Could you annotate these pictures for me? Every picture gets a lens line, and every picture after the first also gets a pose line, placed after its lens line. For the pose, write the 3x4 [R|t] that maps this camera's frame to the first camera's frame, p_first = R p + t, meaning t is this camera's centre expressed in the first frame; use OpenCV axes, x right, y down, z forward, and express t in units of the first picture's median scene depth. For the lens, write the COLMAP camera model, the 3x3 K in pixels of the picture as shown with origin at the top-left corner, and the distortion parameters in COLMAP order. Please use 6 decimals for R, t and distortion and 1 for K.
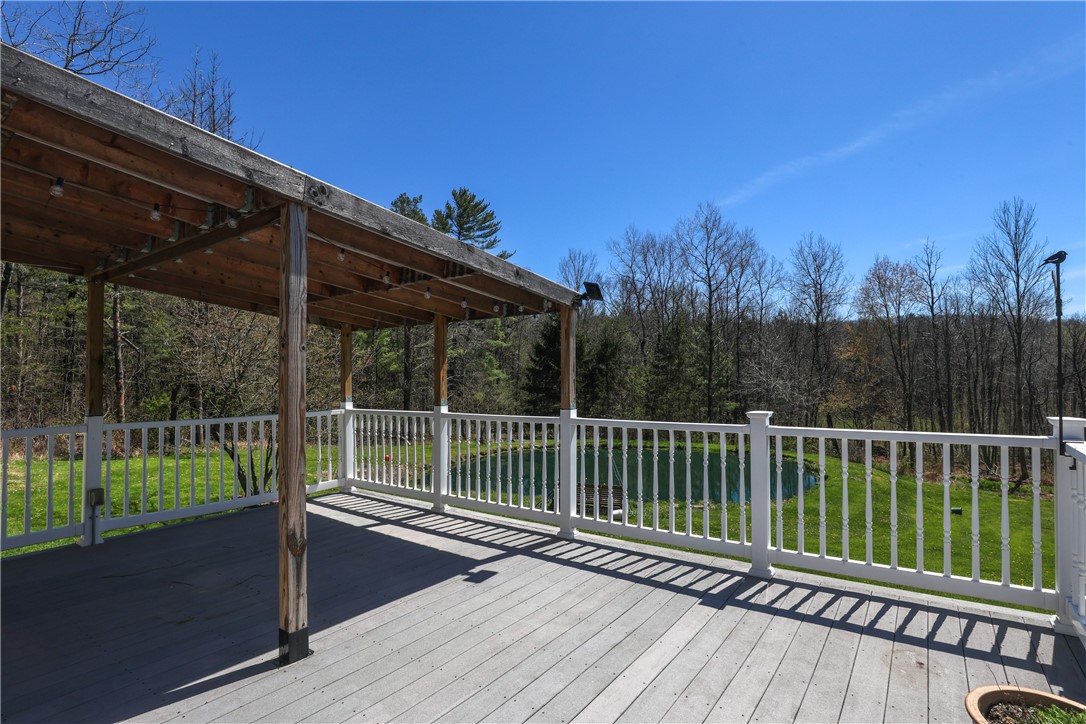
lens RADIAL K [[540.2, 0, 541.8], [0, 540.2, 354.0], [0, 0, 1]] dist [-0.013427, 0.000596]
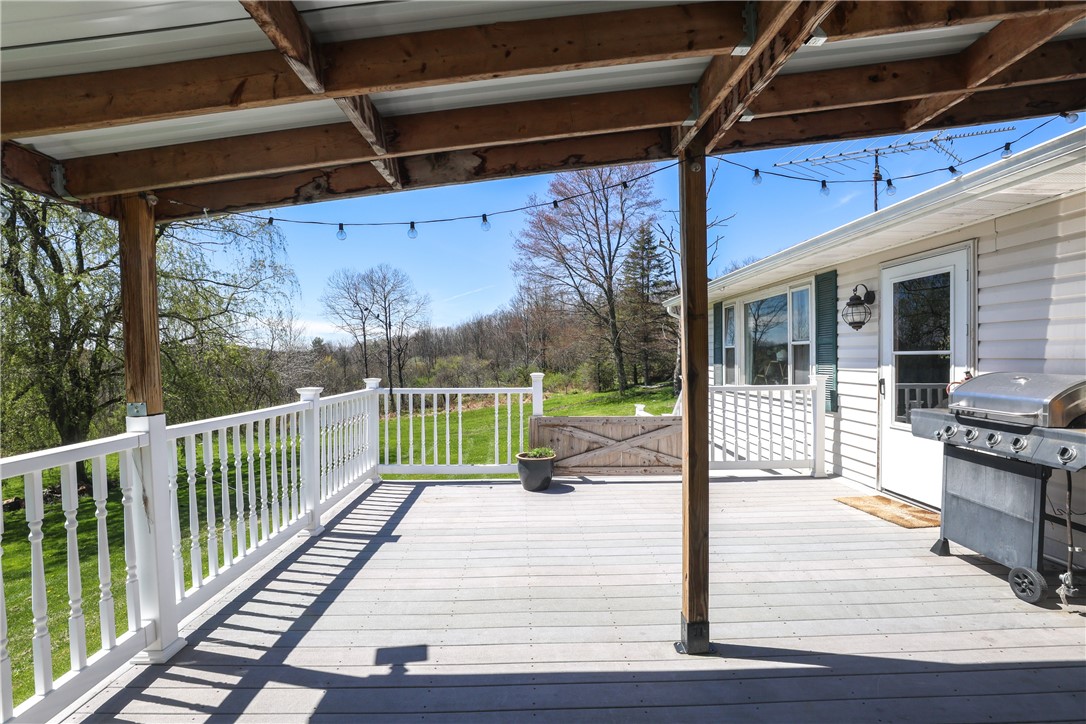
lens RADIAL K [[503.1, 0, 546.4], [0, 503.1, 360.4], [0, 0, 1]] dist [-0.012710, -0.000093]
pose [[-0.586284, -0.005770, 0.810085, -0.727706], [-0.024158, 0.999654, -0.010364, 0.049385], [-0.809745, -0.025647, -0.586221, 1.239432]]
